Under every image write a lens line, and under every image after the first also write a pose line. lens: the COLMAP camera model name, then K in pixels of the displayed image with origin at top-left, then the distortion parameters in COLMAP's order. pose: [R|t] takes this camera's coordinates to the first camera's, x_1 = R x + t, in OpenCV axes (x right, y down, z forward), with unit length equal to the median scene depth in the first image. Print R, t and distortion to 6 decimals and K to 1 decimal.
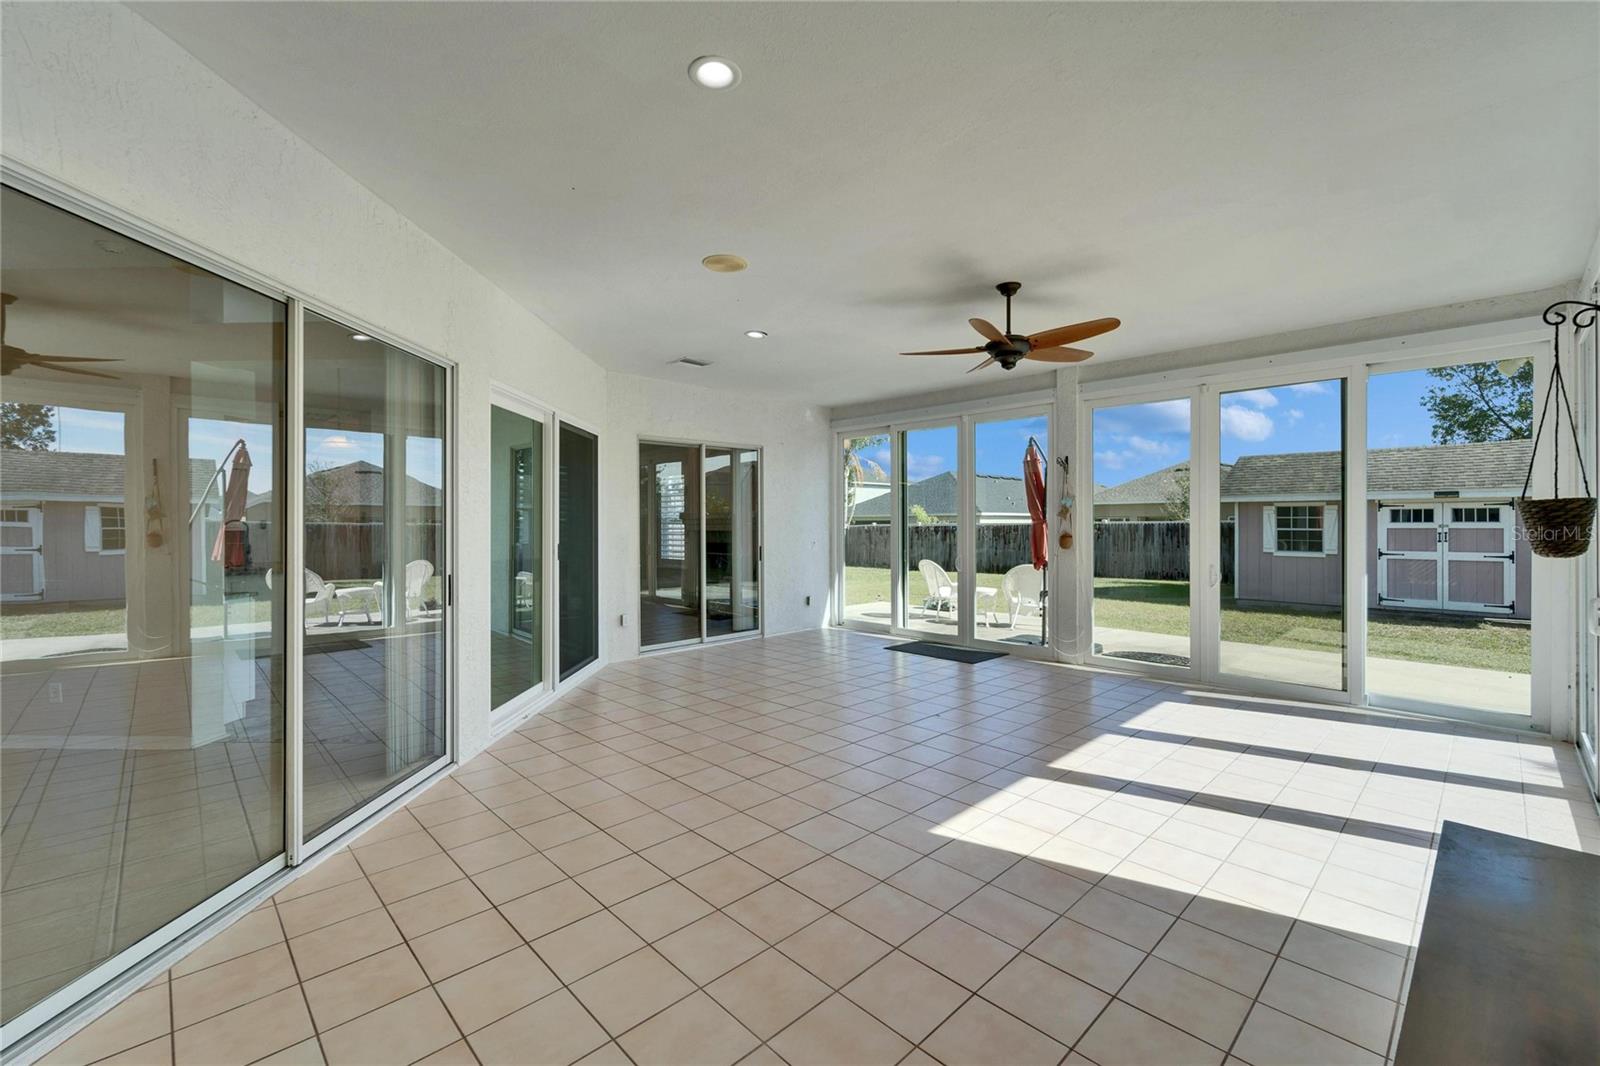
lens RADIAL K [[659.0, 0, 805.7], [0, 659.0, 525.8], [0, 0, 1]] dist [0.006665, -0.002560]
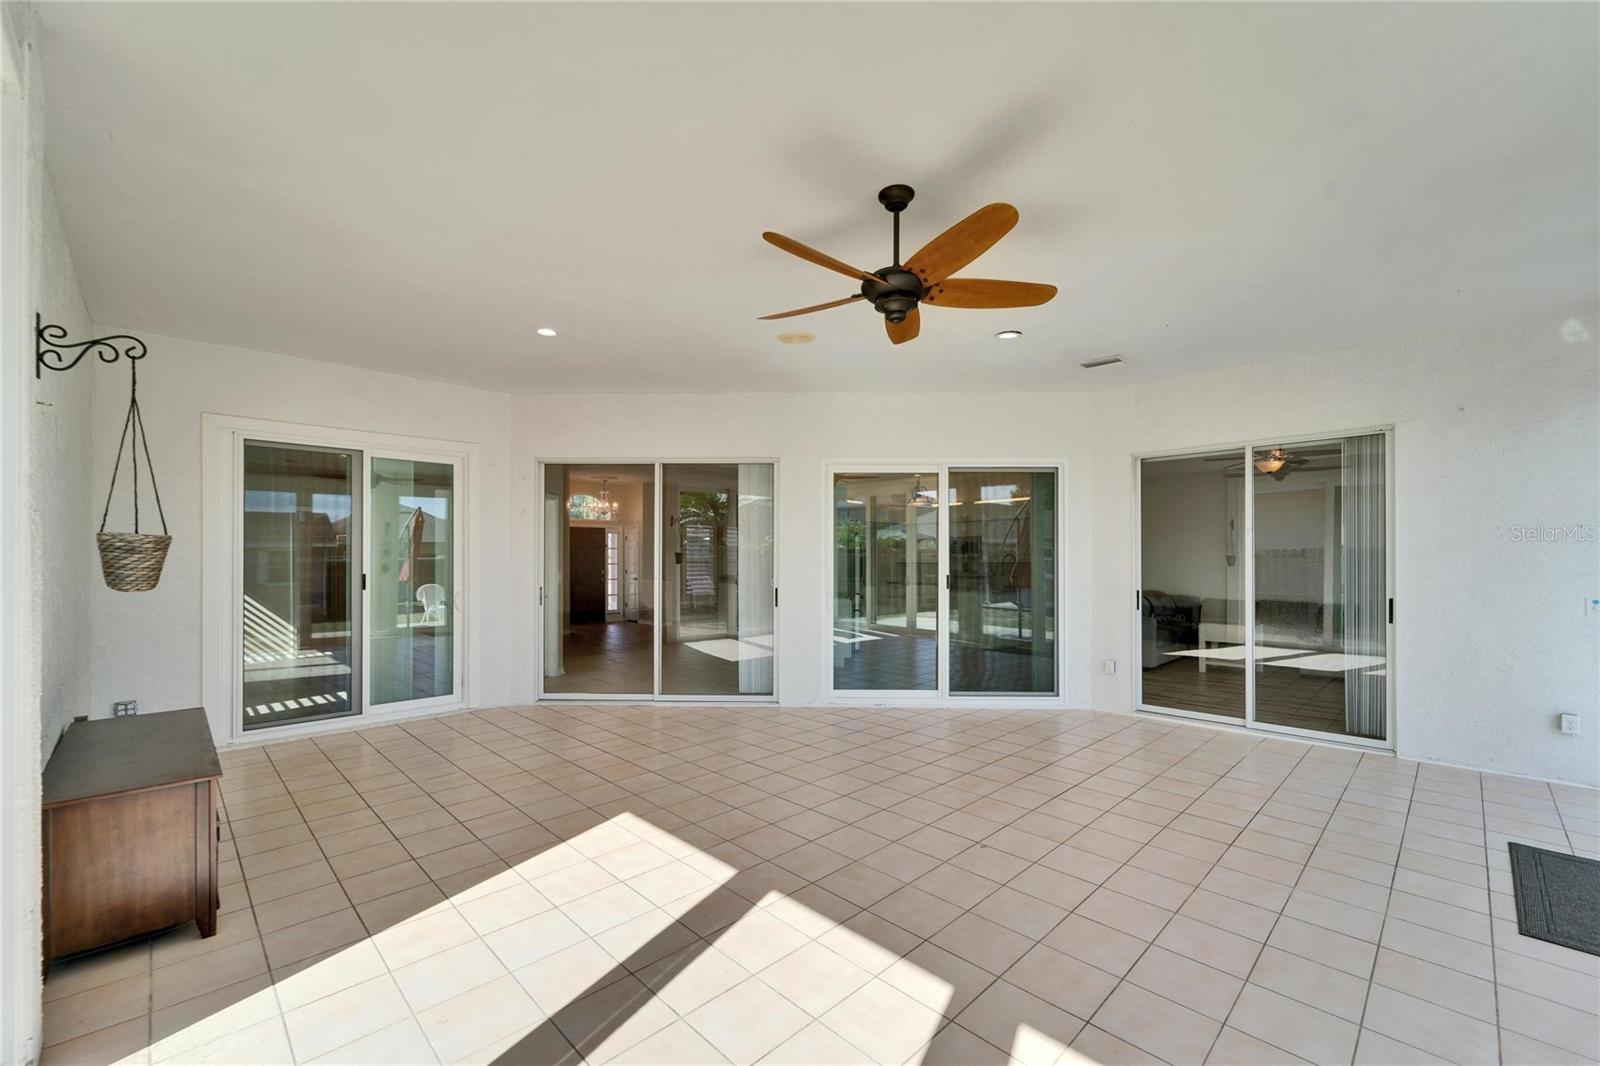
lens RADIAL K [[659.0, 0, 796.4], [0, 659.0, 556.9], [0, 0, 1]] dist [0.006665, -0.002560]
pose [[0.001789, -0.000413, -0.999998, 1.111143], [-0.005168, 0.999987, -0.000422, -0.005197], [0.999985, 0.005169, 0.001786, 1.036743]]
